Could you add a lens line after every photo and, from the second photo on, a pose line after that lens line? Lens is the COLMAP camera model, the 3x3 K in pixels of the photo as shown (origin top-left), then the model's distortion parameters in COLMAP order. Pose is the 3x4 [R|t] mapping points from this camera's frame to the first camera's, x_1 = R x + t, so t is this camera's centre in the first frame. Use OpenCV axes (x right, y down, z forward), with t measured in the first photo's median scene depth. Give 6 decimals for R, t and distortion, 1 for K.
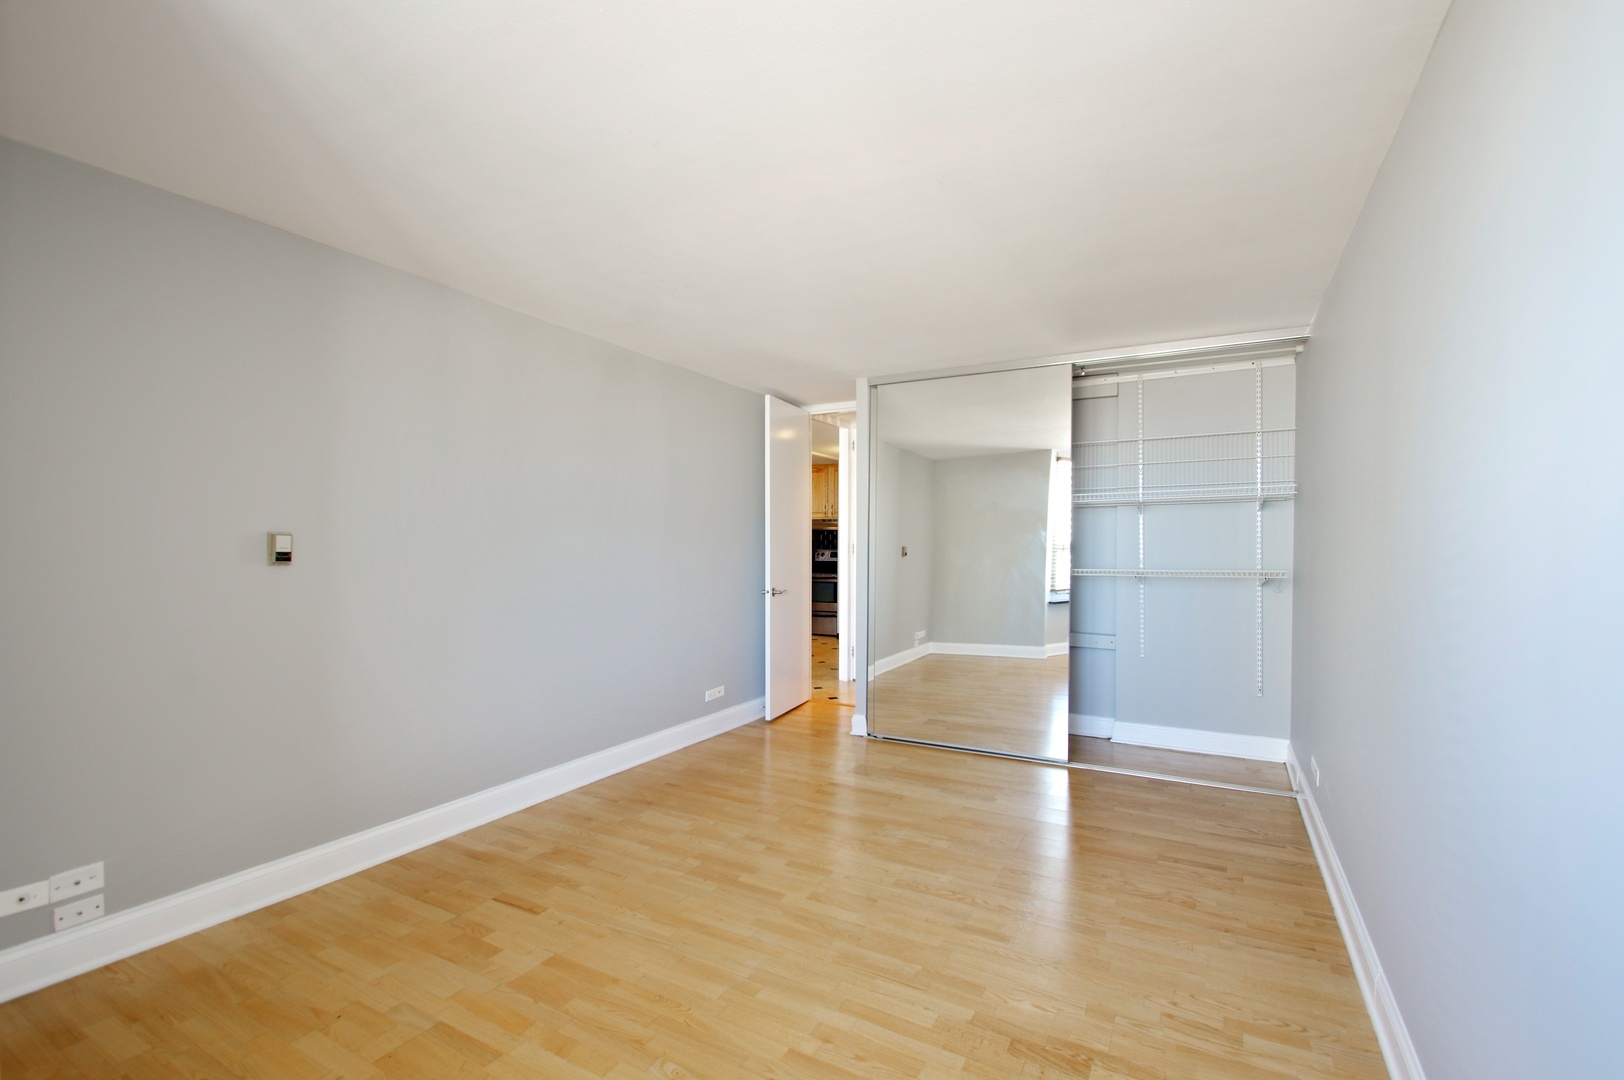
lens RADIAL K [[734.4, 0, 807.2], [0, 734.4, 544.2], [0, 0, 1]] dist [0.008638, -0.002370]
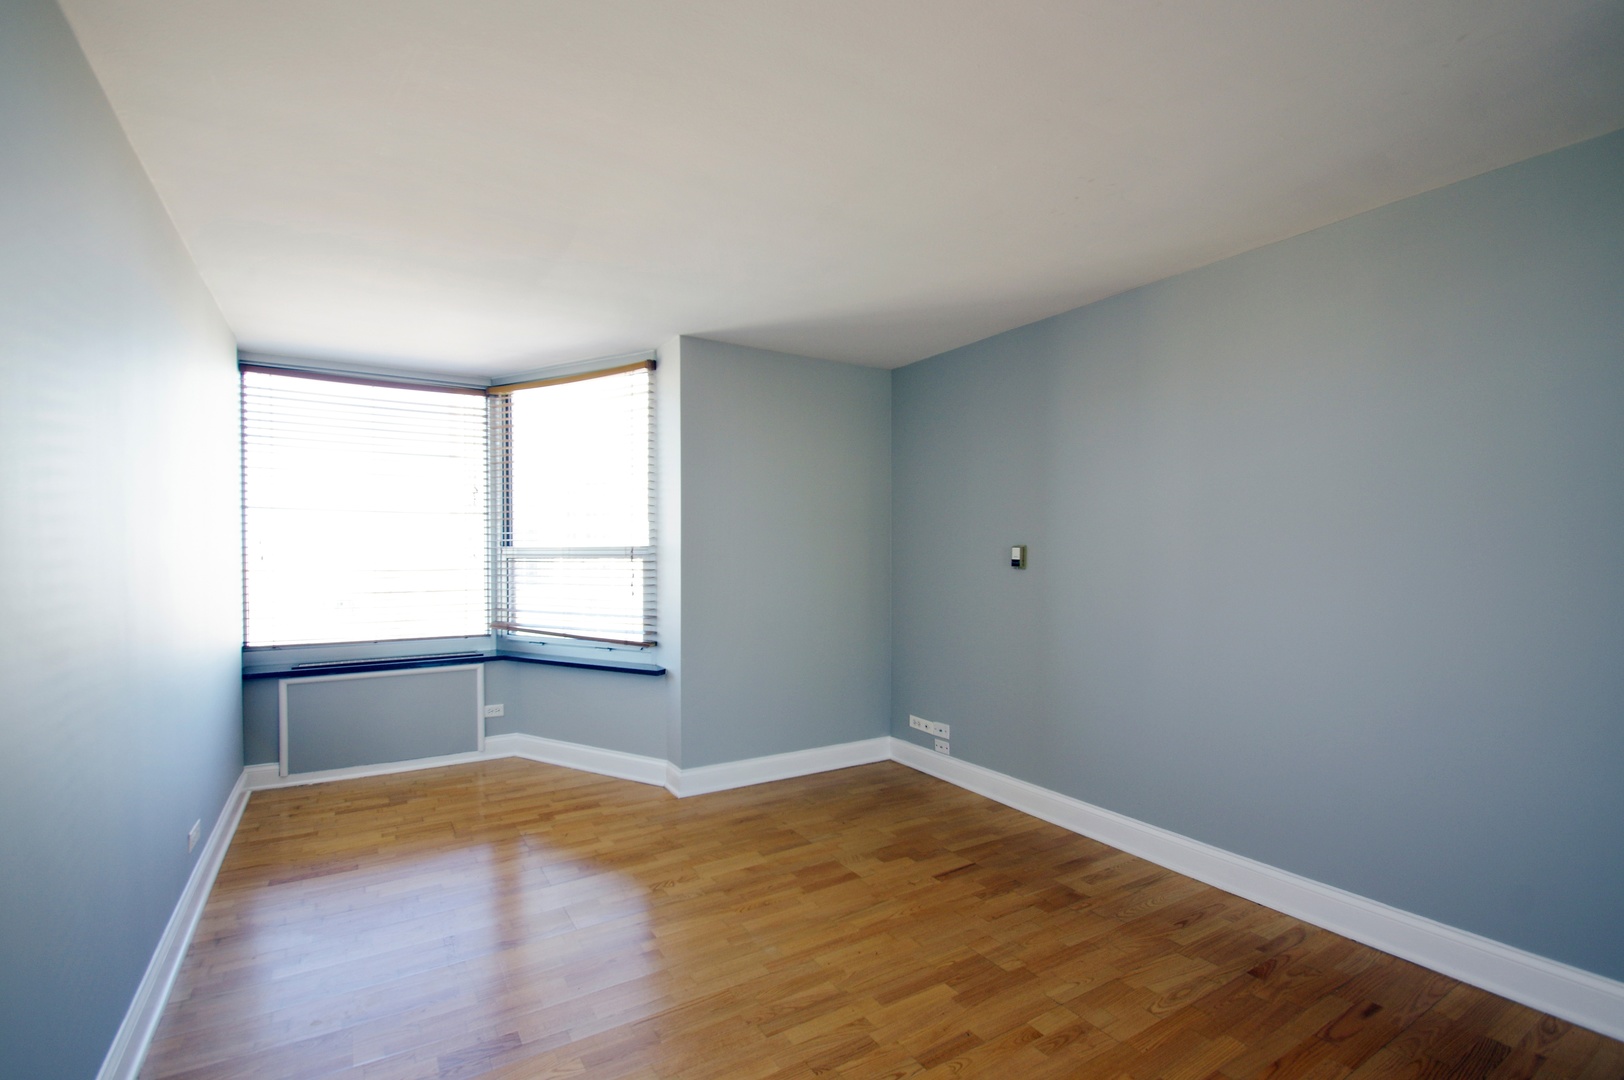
lens RADIAL K [[734.4, 0, 808.6], [0, 734.4, 545.3], [0, 0, 1]] dist [0.008638, -0.002370]
pose [[-0.498958, -0.022249, -0.866340, 0.684499], [-0.004275, 0.999721, -0.023212, 0.016462], [0.866615, -0.007878, -0.498914, 1.322554]]
